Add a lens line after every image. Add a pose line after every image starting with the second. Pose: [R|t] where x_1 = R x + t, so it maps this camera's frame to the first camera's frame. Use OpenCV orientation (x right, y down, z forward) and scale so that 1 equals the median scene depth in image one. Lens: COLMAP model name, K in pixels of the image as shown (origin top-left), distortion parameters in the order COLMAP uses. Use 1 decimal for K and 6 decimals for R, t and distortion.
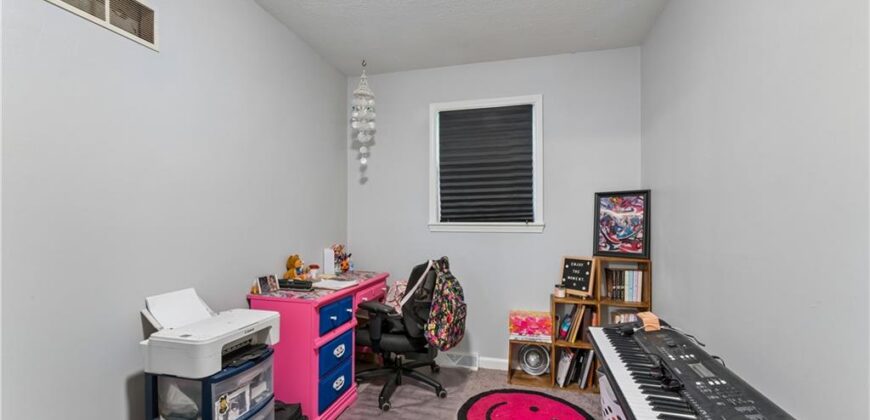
lens RADIAL K [[351.1, 0, 439.0], [0, 351.1, 221.3], [0, 0, 1]] dist [0.000892, -0.000066]
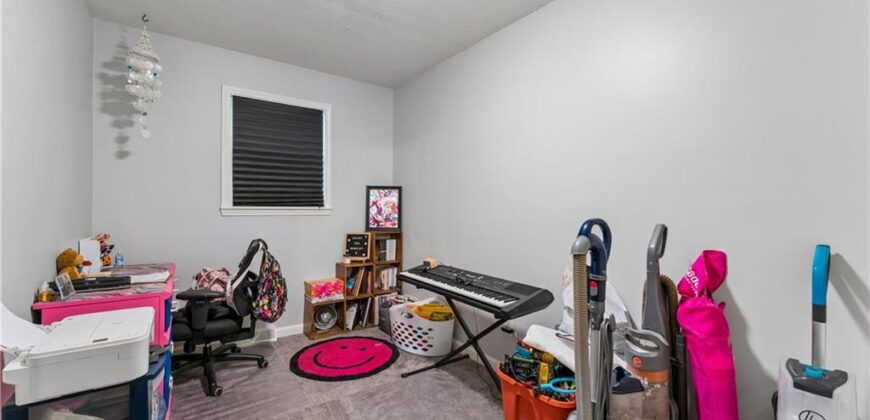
lens RADIAL K [[351.1, 0, 437.1], [0, 351.1, 209.1], [0, 0, 1]] dist [0.000892, -0.000066]
pose [[0.628883, -0.001452, 0.777498, -0.470219], [-0.008205, 0.999930, 0.008504, -0.003202], [-0.777457, -0.011727, 0.628827, -0.091021]]
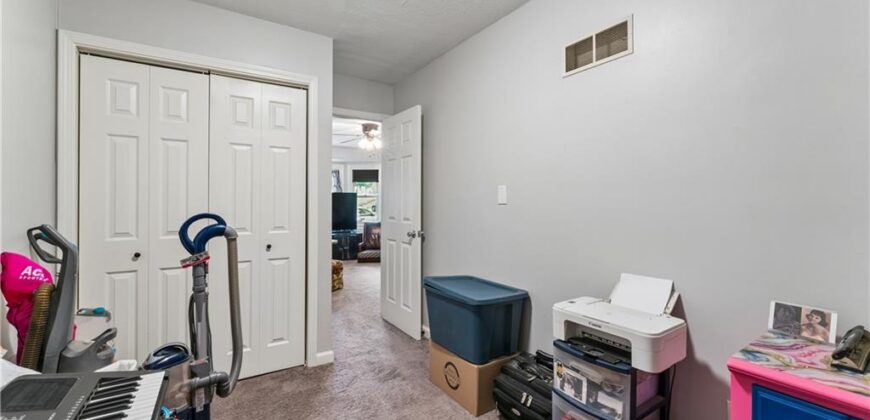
lens RADIAL K [[351.1, 0, 431.8], [0, 351.1, 204.7], [0, 0, 1]] dist [0.000892, -0.000066]
pose [[-0.668734, 0.003945, -0.743491, 0.431428], [0.000108, 0.999986, 0.005208, -0.015589], [0.743501, 0.003402, -0.668726, 1.248630]]
